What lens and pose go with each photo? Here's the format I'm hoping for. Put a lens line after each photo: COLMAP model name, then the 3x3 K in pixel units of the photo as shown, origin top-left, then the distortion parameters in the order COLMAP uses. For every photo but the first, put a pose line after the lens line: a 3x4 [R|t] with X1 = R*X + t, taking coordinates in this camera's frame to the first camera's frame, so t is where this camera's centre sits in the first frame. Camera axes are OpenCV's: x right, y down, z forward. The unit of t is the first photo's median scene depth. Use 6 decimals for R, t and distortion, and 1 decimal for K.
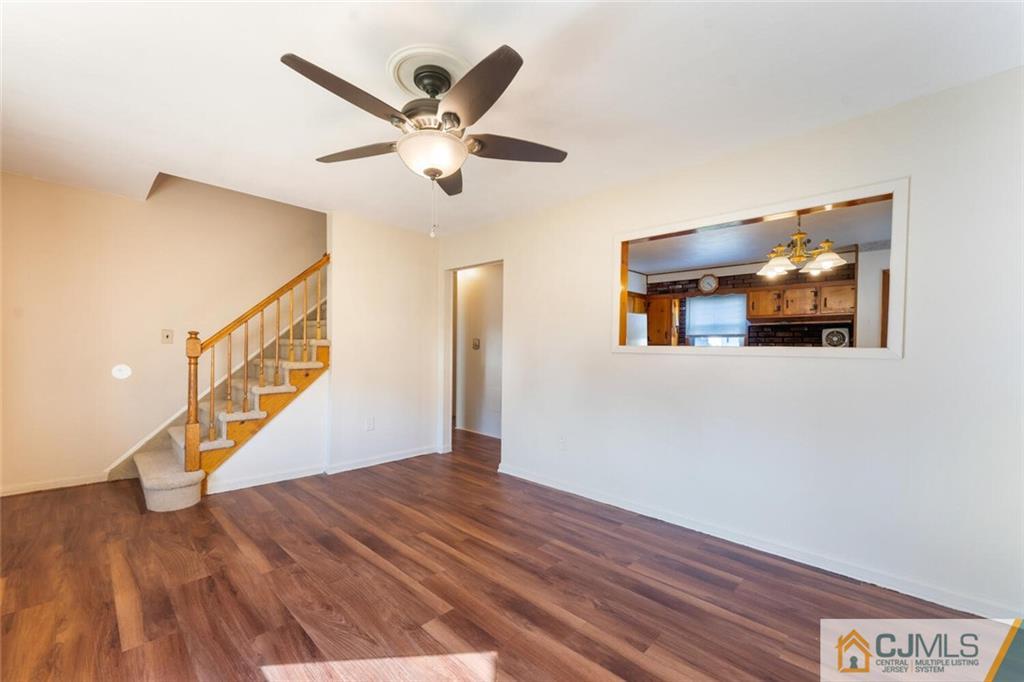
lens RADIAL K [[407.9, 0, 507.1], [0, 407.9, 351.2], [0, 0, 1]] dist [-0.000549, 0.000339]
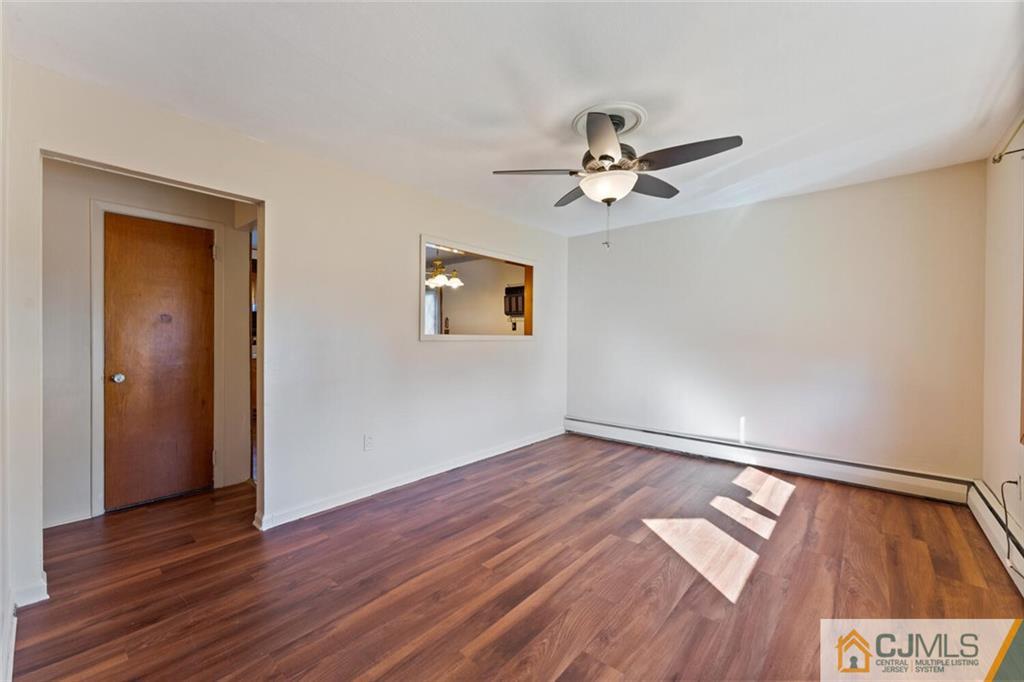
lens RADIAL K [[407.9, 0, 501.9], [0, 407.9, 336.3], [0, 0, 1]] dist [-0.000549, 0.000339]
pose [[-0.028614, -0.015252, 0.999474, -1.080895], [0.000811, 0.999883, 0.015281, -0.031871], [-0.999590, 0.001248, -0.028599, 1.037460]]
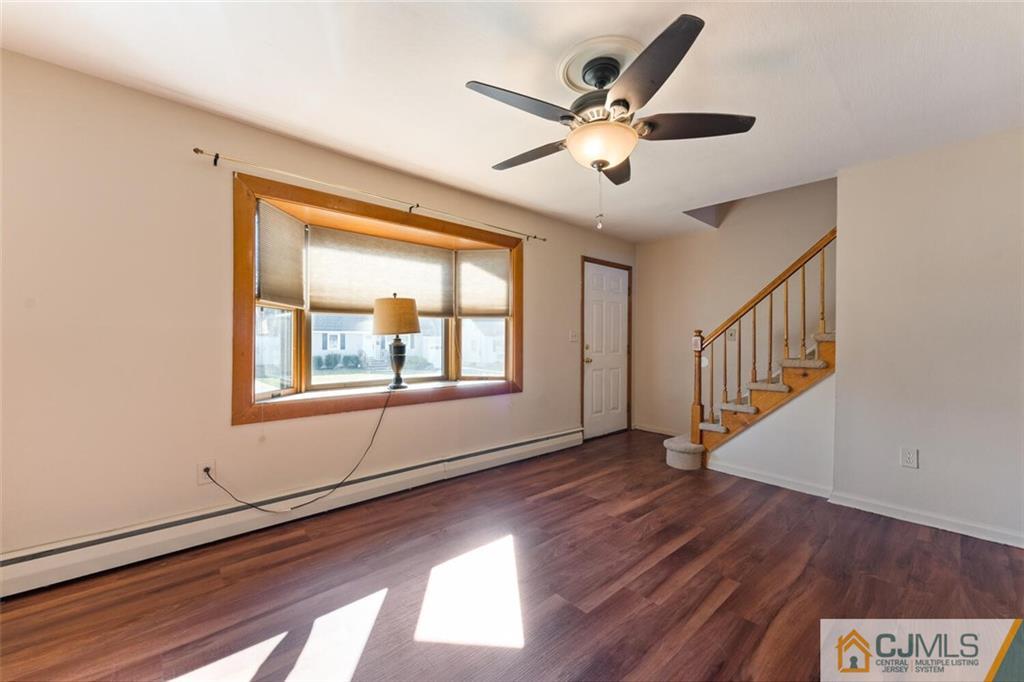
lens RADIAL K [[407.9, 0, 509.1], [0, 407.9, 338.3], [0, 0, 1]] dist [-0.000549, 0.000339]
pose [[-0.066942, -0.018390, -0.997587, 0.624651], [-0.014306, 0.999745, -0.017470, 0.007084], [0.997654, 0.013102, -0.067188, 0.649988]]
